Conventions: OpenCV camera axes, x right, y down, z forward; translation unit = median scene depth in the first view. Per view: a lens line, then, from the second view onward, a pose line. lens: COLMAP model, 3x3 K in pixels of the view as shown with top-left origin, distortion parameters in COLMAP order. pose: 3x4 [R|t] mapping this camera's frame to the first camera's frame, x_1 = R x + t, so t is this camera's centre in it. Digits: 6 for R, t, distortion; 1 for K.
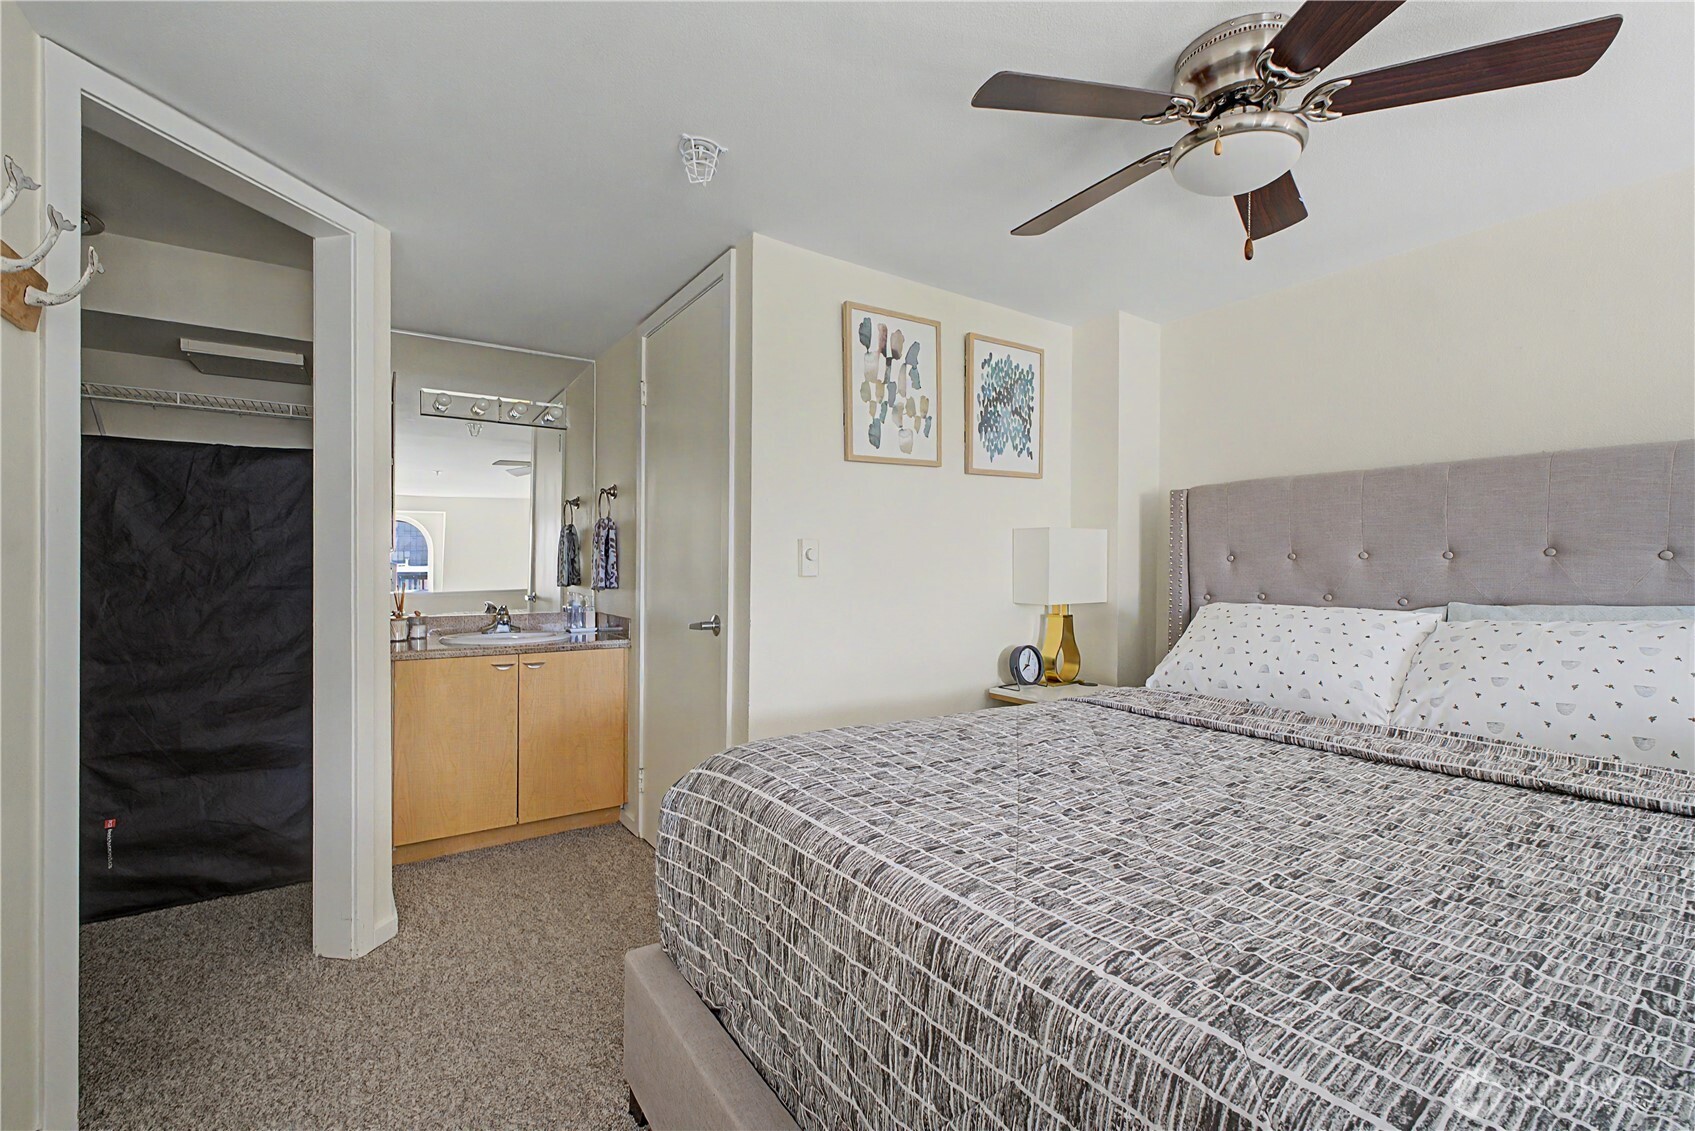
lens RADIAL K [[720.9, 0, 844.4], [0, 720.9, 569.6], [0, 0, 1]] dist [-0.002008, 0.000973]
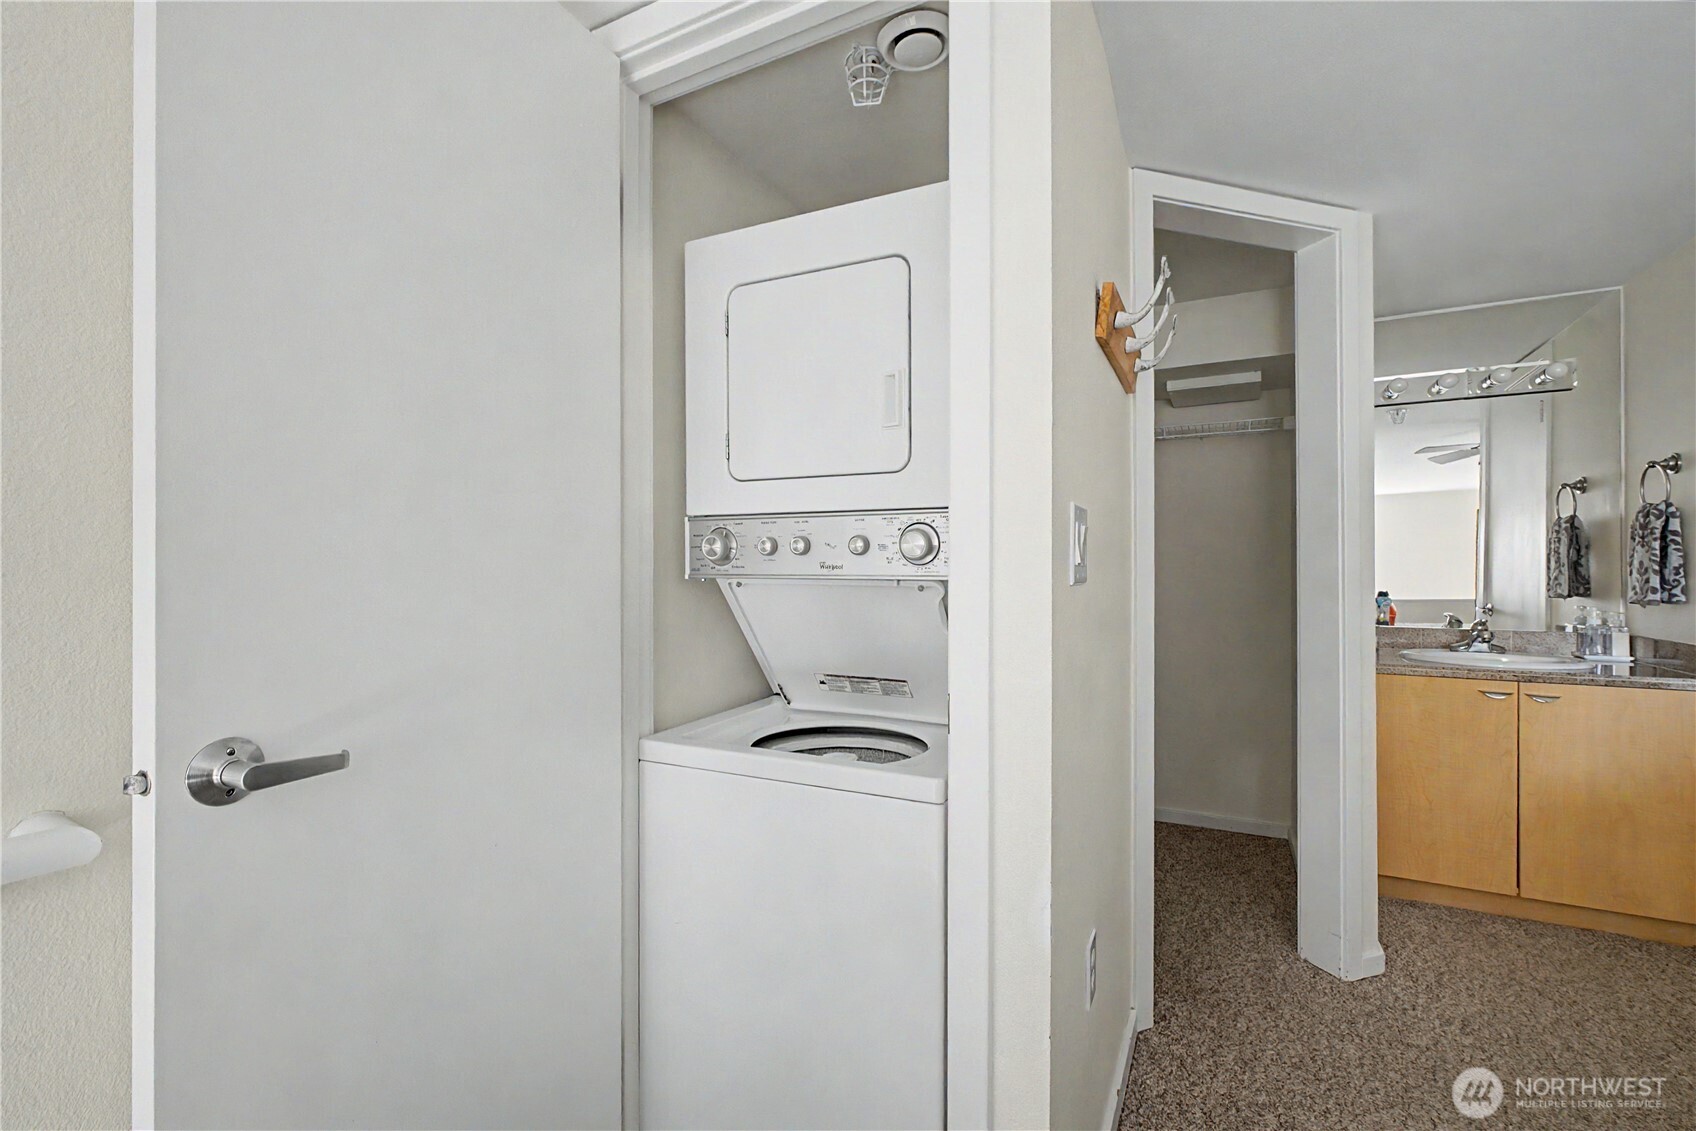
lens RADIAL K [[737.8, 0, 848.0], [0, 737.8, 565.5], [0, 0, 1]] dist [0.000563, 0.000431]
pose [[0.474599, -0.008653, -0.880160, -0.099715], [-0.000809, 0.999947, -0.010268, -0.002926], [0.880202, 0.005585, 0.474567, -0.046204]]
